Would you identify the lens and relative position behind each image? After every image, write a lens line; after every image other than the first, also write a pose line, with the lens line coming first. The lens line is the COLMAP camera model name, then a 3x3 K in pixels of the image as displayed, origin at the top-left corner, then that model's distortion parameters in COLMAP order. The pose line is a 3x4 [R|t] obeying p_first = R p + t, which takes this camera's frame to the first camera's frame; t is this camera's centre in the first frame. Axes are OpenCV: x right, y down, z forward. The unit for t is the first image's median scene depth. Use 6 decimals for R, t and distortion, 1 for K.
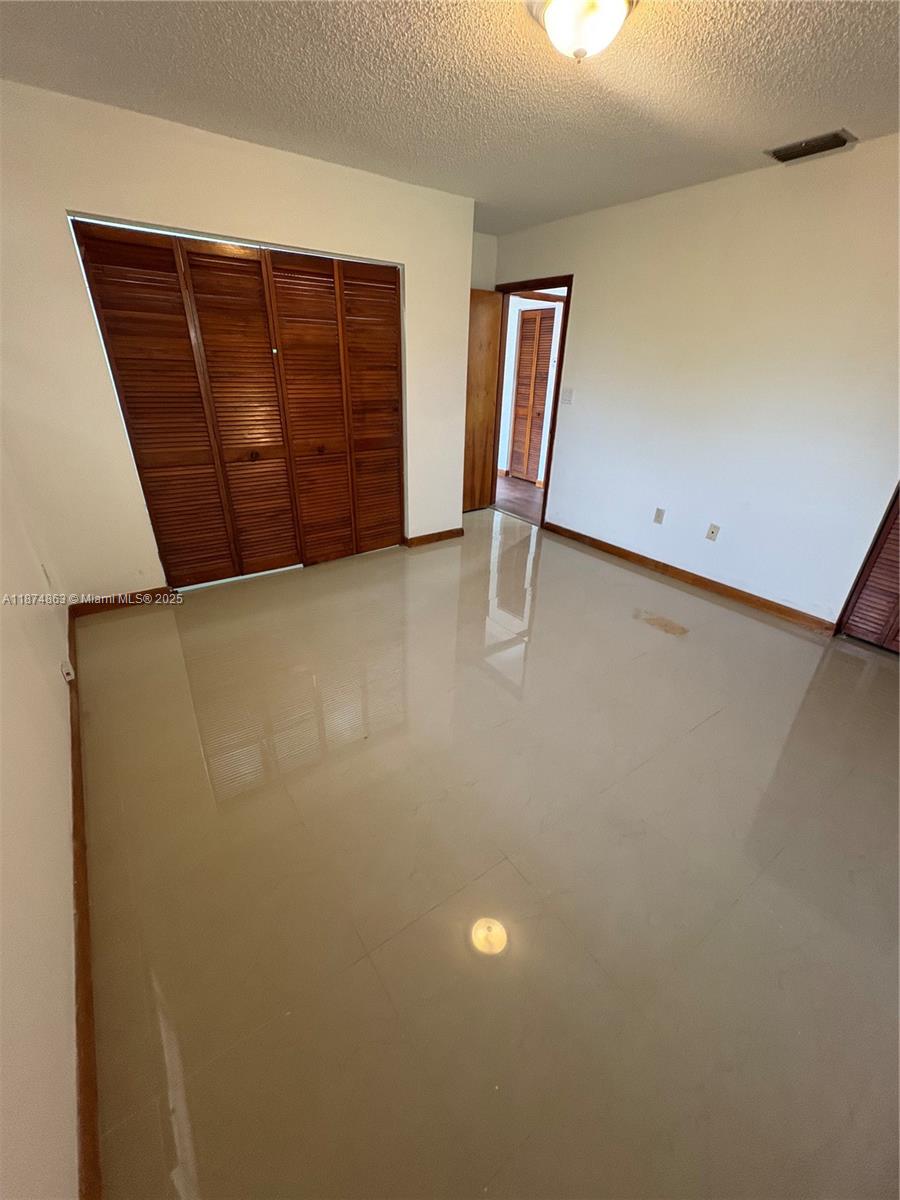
lens RADIAL K [[476.8, 0, 448.5], [0, 476.8, 600.3], [0, 0, 1]] dist [0.000792, 0.000082]
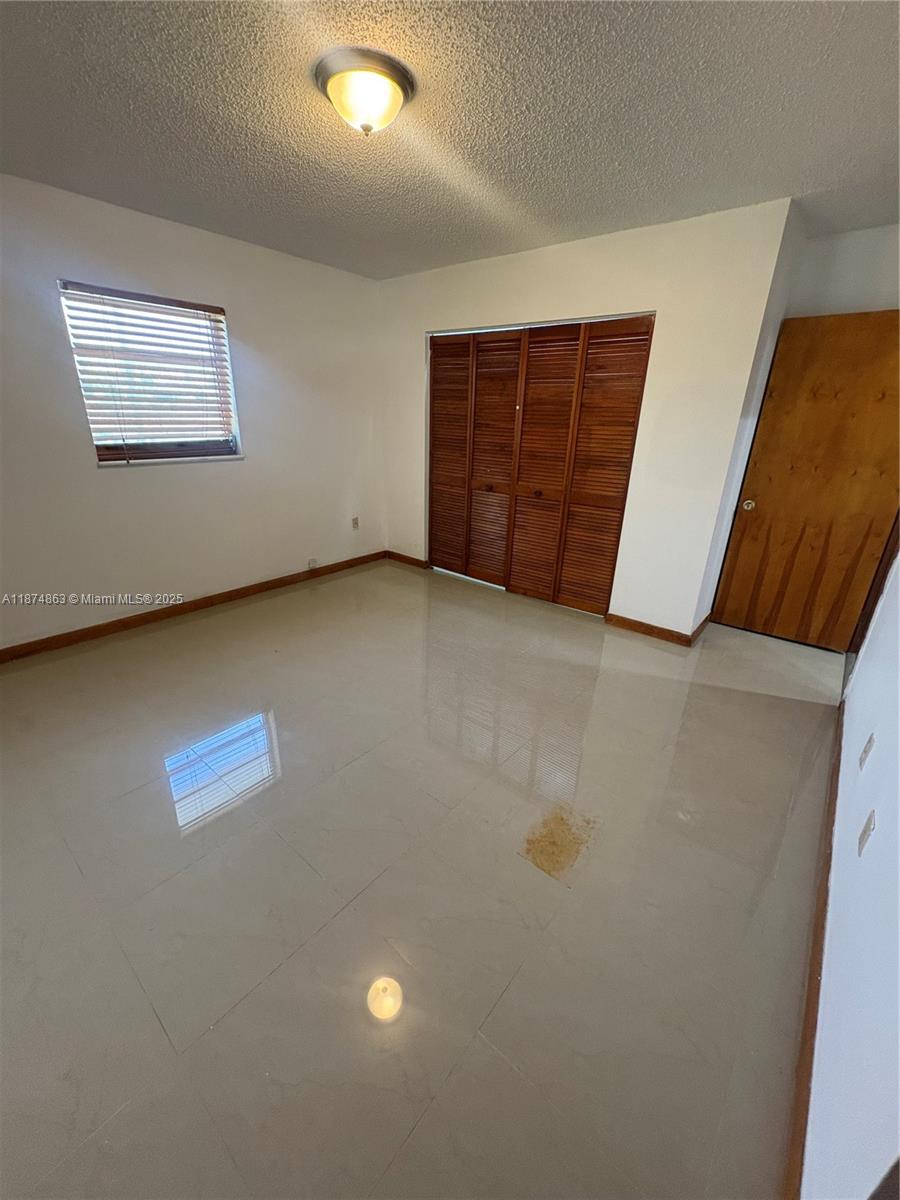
lens RADIAL K [[476.8, 0, 448.5], [0, 476.8, 600.3], [0, 0, 1]] dist [0.000792, 0.000082]
pose [[0.258387, 0.336513, -0.905536, 0.742487], [-0.453351, 0.869977, 0.193939, -0.224023], [0.853059, 0.360414, 0.377350, 0.505509]]
